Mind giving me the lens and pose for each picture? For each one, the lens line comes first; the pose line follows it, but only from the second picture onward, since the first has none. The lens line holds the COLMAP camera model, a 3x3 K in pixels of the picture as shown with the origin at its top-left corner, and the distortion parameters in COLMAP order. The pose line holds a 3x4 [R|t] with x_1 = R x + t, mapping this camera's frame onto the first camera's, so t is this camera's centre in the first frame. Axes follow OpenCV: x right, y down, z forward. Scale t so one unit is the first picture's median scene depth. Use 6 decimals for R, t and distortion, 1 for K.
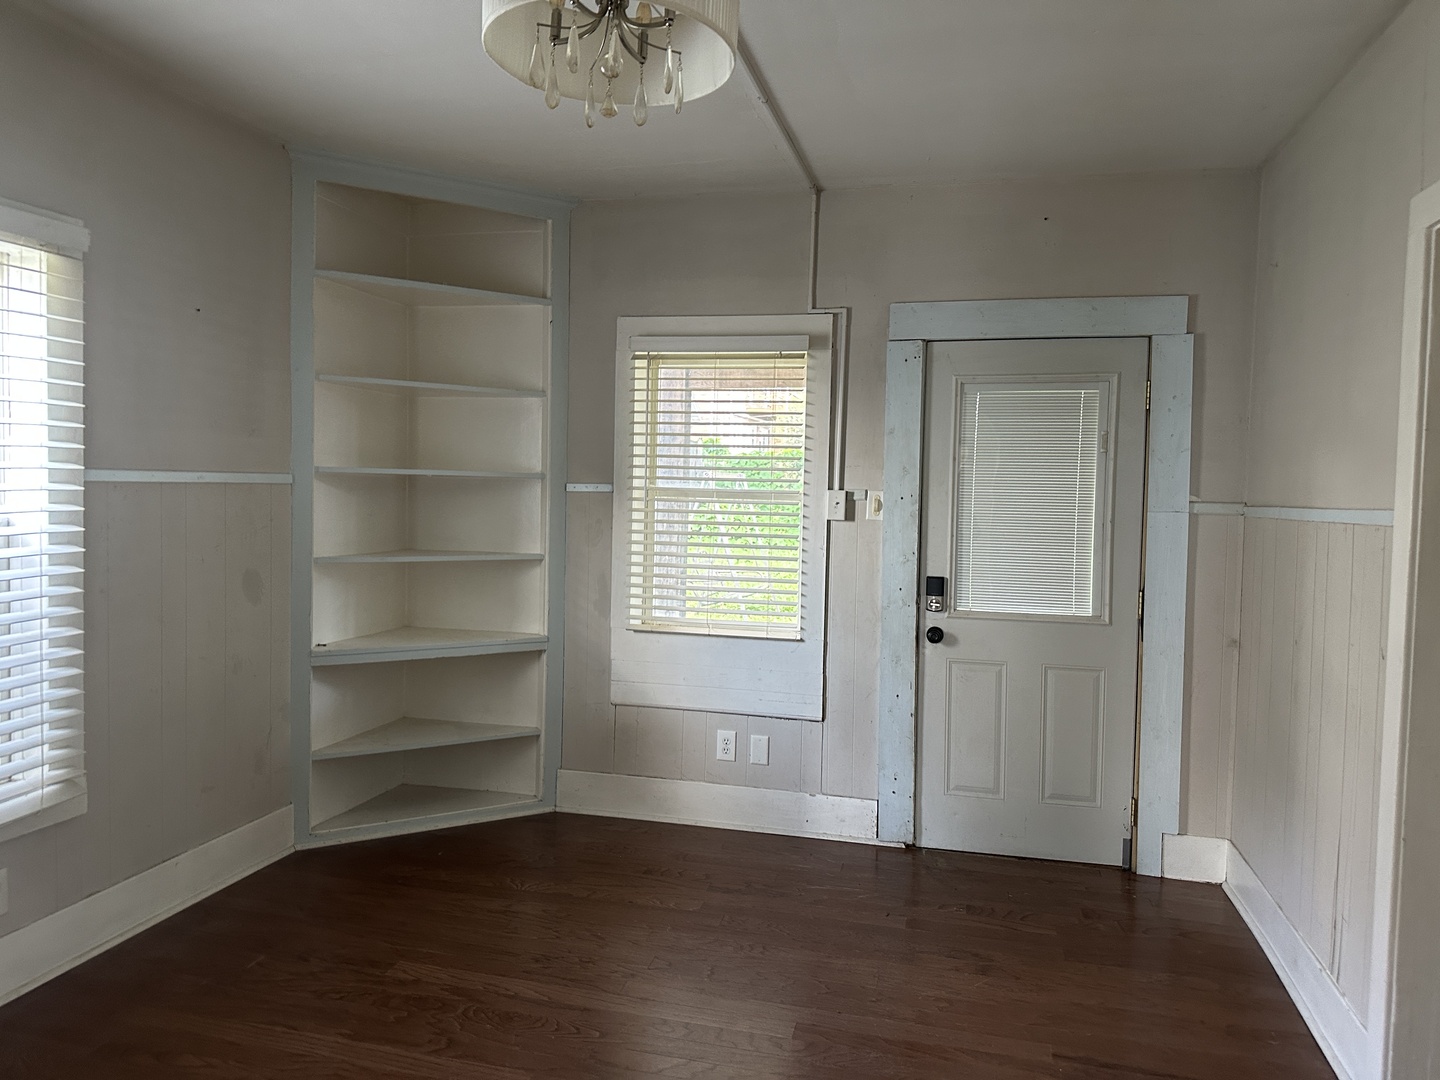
lens RADIAL K [[1043.1, 0, 719.3], [0, 1043.1, 529.8], [0, 0, 1]] dist [0.054274, -0.049728]
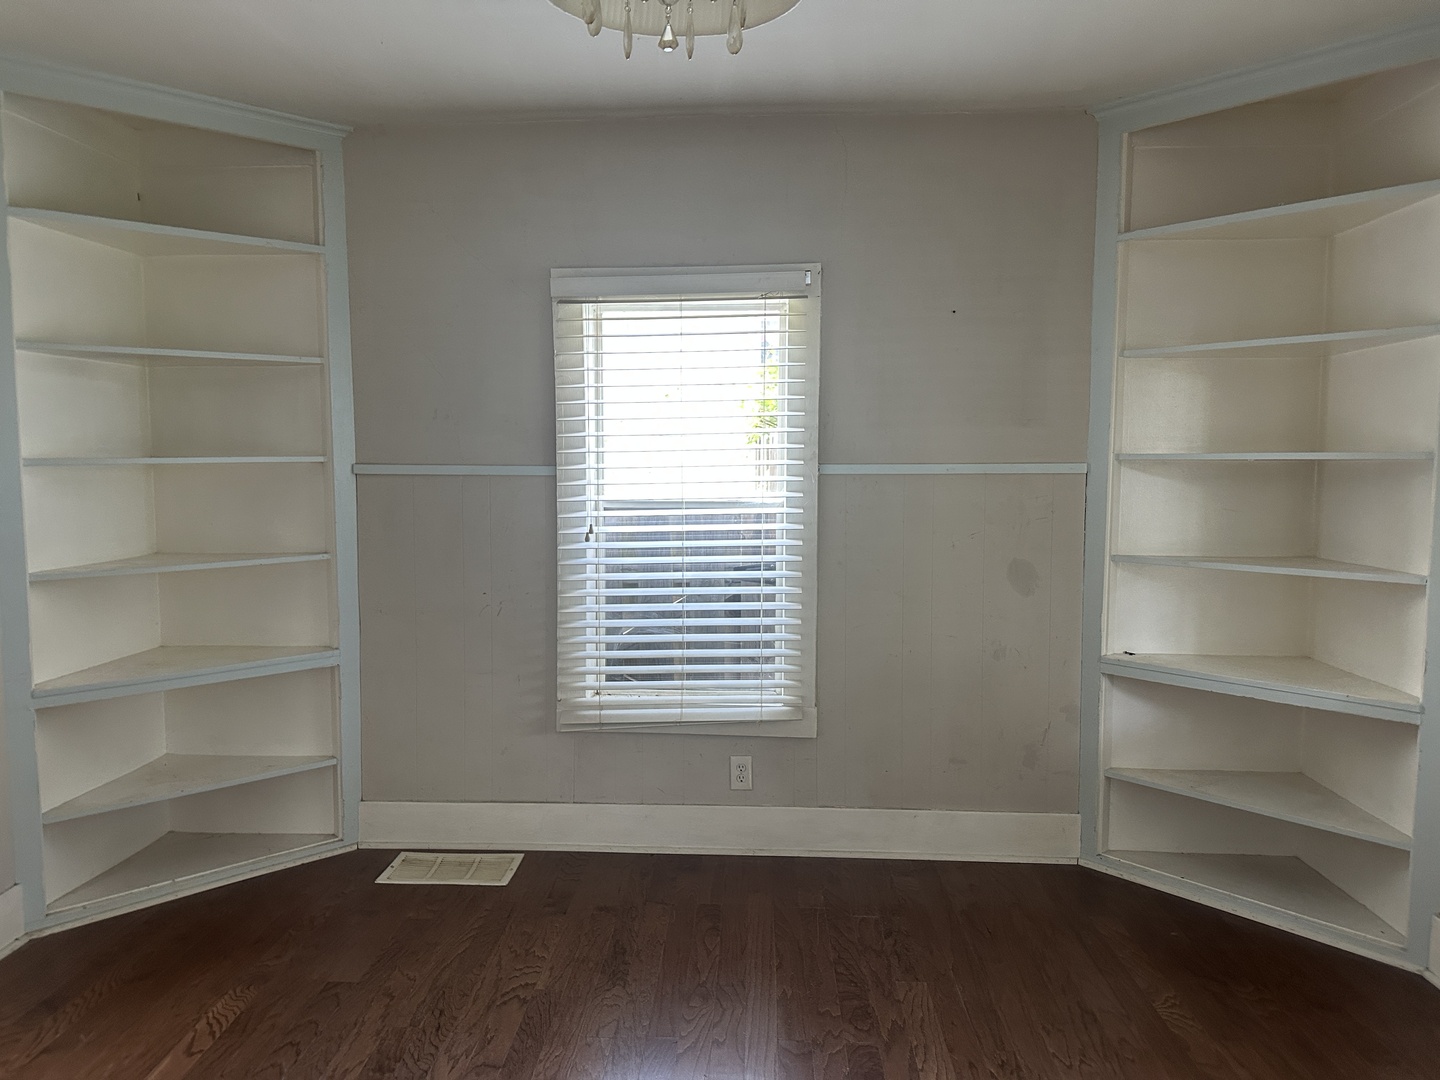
lens RADIAL K [[1043.1, 0, 725.8], [0, 1043.1, 532.1], [0, 0, 1]] dist [0.054274, -0.049728]
pose [[0.169250, 0.042858, -0.984641, 0.440721], [-0.038280, 0.998586, 0.036884, -0.013499], [0.984829, 0.031450, 0.170651, 0.504531]]
